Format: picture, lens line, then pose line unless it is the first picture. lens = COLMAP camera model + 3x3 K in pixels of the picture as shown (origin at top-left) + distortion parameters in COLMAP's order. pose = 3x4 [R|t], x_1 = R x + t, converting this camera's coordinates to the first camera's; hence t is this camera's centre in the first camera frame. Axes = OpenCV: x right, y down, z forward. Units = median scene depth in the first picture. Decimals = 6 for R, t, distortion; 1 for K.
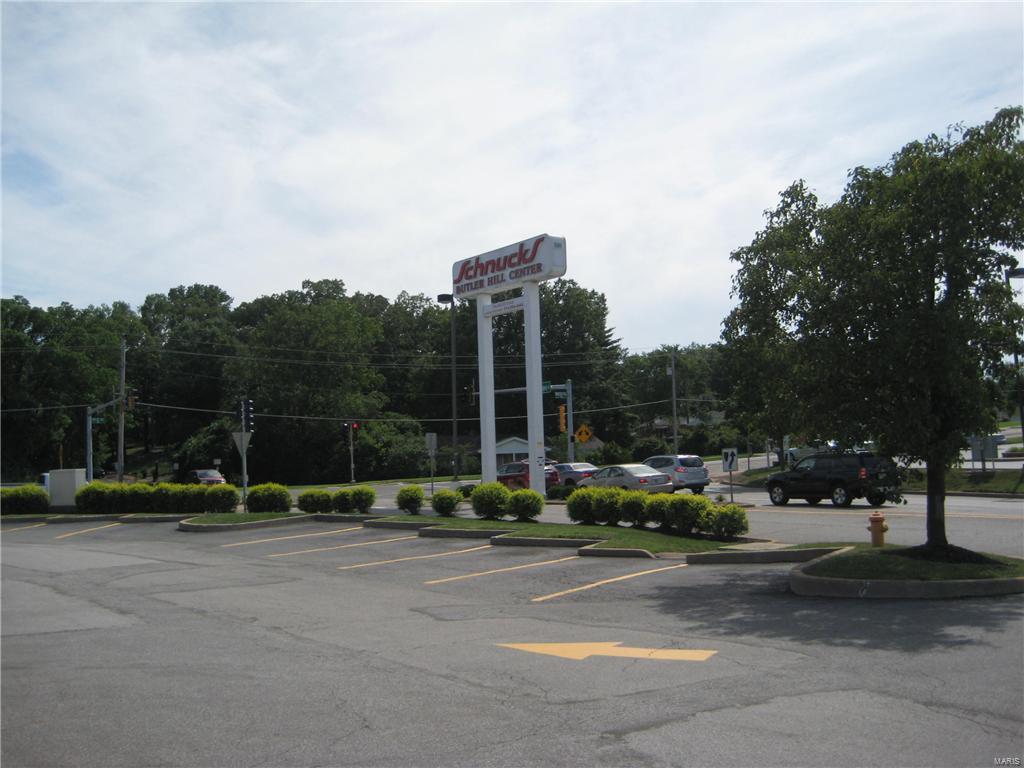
lens RADIAL K [[1097.4, 0, 512.0], [0, 1097.4, 384.0], [0, 0, 1]] dist [-0.143805, 0.194681]
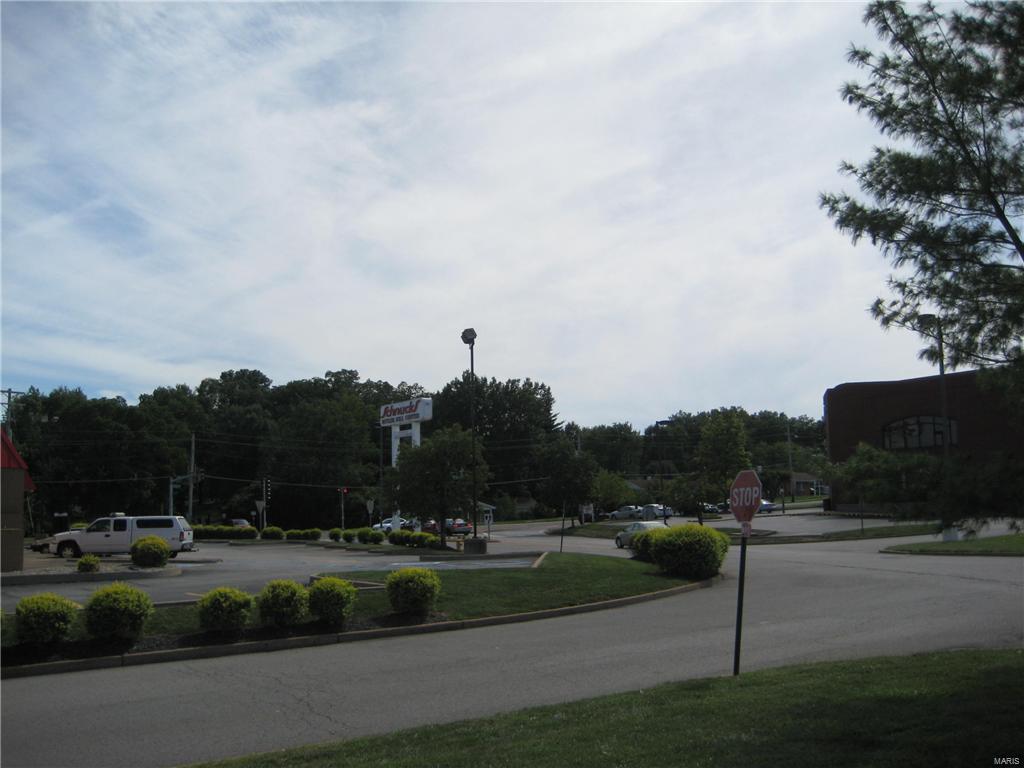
lens RADIAL K [[1097.4, 0, 512.0], [0, 1097.4, 384.0], [0, 0, 1]] dist [-0.143805, 0.194681]
pose [[0.999101, 0.008000, -0.041637, 0.193033], [-0.009966, 0.998834, -0.047238, -0.052272], [0.041211, 0.047611, 0.998015, -0.642314]]
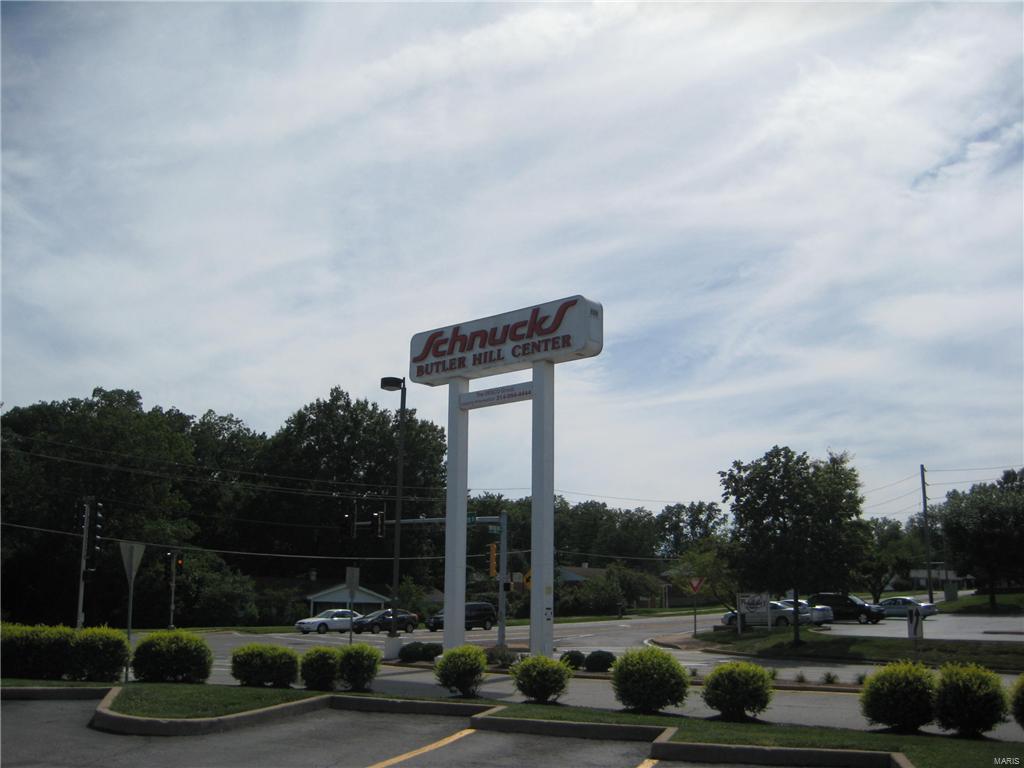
lens RADIAL K [[1084.4, 0, 519.4], [0, 1084.4, 381.7], [0, 0, 1]] dist [-0.149522, 0.179091]
pose [[0.970861, 0.091285, 0.221575, -0.117604], [-0.058245, 0.986767, -0.151325, 0.021681], [-0.232456, 0.134010, 0.963330, 0.238865]]
